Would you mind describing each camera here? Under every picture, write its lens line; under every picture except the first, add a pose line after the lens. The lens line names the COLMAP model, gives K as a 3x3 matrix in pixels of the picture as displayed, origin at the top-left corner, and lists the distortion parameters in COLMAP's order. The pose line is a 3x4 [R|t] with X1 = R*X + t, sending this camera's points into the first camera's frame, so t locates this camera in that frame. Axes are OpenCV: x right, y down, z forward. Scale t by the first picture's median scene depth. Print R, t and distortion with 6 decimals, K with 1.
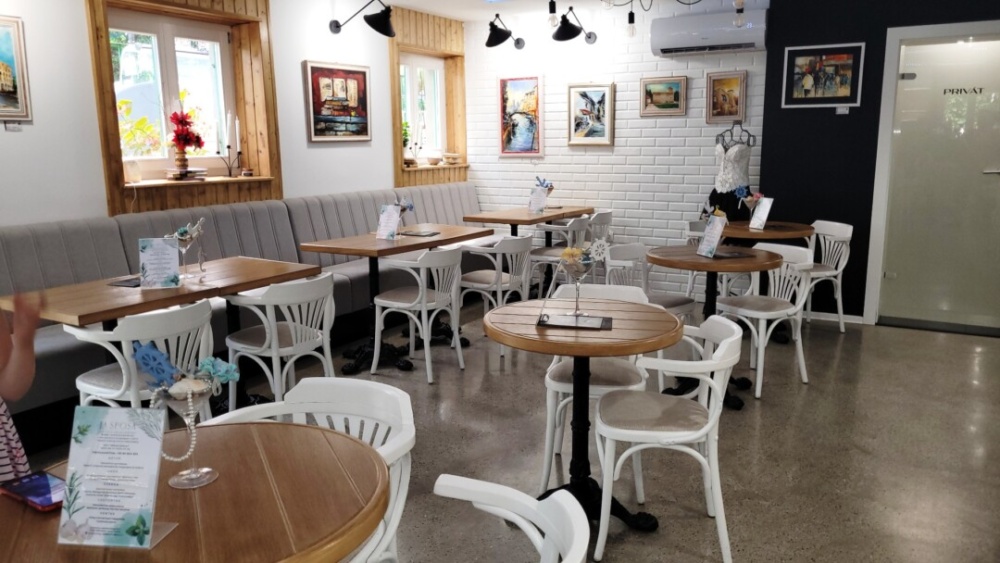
lens RADIAL K [[759.9, 0, 500.0], [0, 759.9, 281.5], [0, 0, 1]] dist [0.040950, -0.007661]
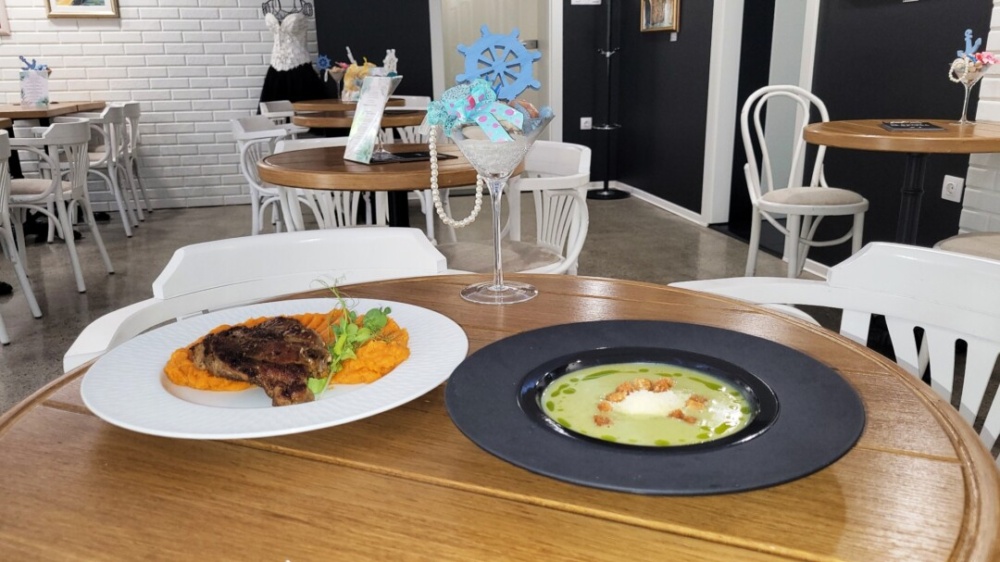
lens RADIAL K [[782.8, 0, 518.6], [0, 782.8, 280.8], [0, 0, 1]] dist [0.048362, -0.003336]
pose [[0.745158, -0.195762, 0.637508, -0.140102], [0.136802, 0.980486, 0.141180, 0.031422], [-0.652706, -0.017989, 0.757398, 0.130649]]
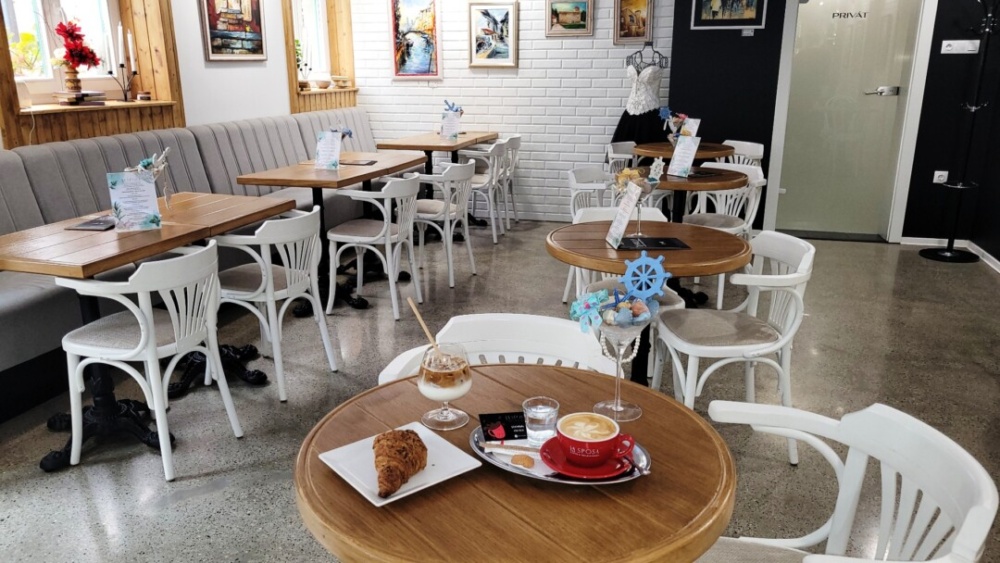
lens RADIAL K [[768.8, 0, 500.0], [0, 768.8, 281.5], [0, 0, 1]] dist [0.042574, -0.013435]
pose [[0.972443, -0.060868, 0.225056, -0.131588], [0.040423, 0.994717, 0.094364, -0.000062], [-0.229611, -0.082666, 0.969766, 0.029617]]
